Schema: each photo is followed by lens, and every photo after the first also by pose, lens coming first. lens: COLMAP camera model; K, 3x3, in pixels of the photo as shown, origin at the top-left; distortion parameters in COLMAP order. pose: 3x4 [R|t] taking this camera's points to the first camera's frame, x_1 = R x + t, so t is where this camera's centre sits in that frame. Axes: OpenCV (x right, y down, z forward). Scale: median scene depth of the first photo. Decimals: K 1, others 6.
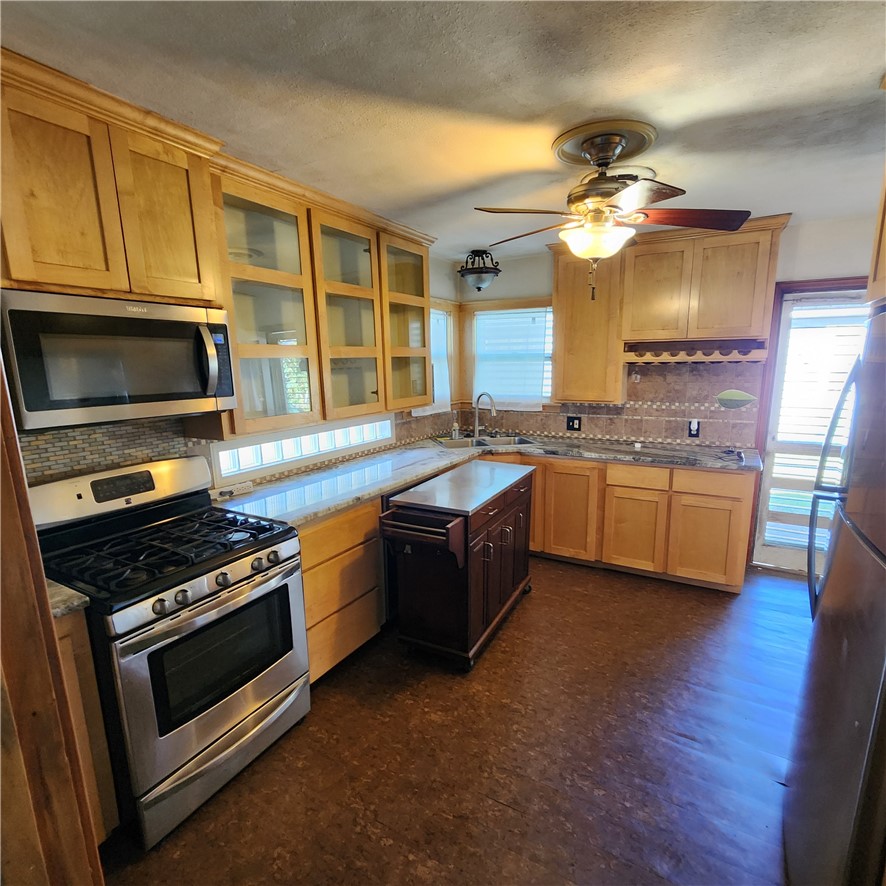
lens RADIAL K [[488.3, 0, 442.9], [0, 488.3, 458.5], [0, 0, 1]] dist [-0.000119, 0.000060]
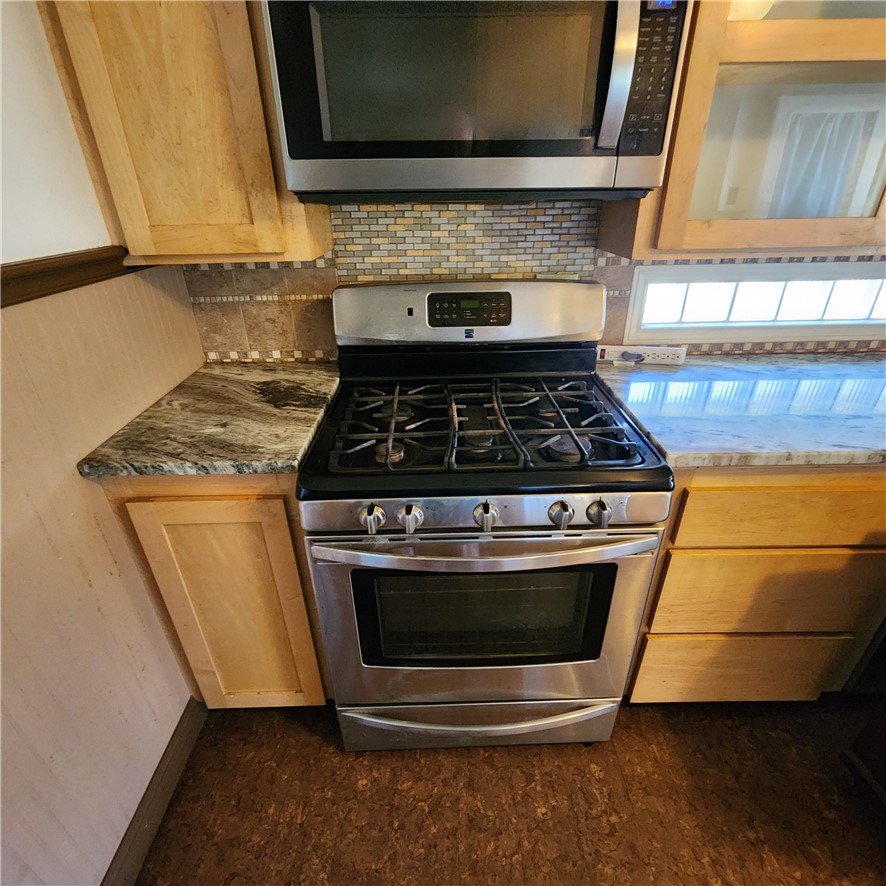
lens RADIAL K [[488.3, 0, 442.9], [0, 488.3, 458.5], [0, 0, 1]] dist [-0.000119, 0.000060]
pose [[0.516194, 0.422002, -0.745291, -0.070658], [-0.163133, 0.902701, 0.398145, -0.019370], [0.840792, -0.083939, 0.534811, 0.533372]]
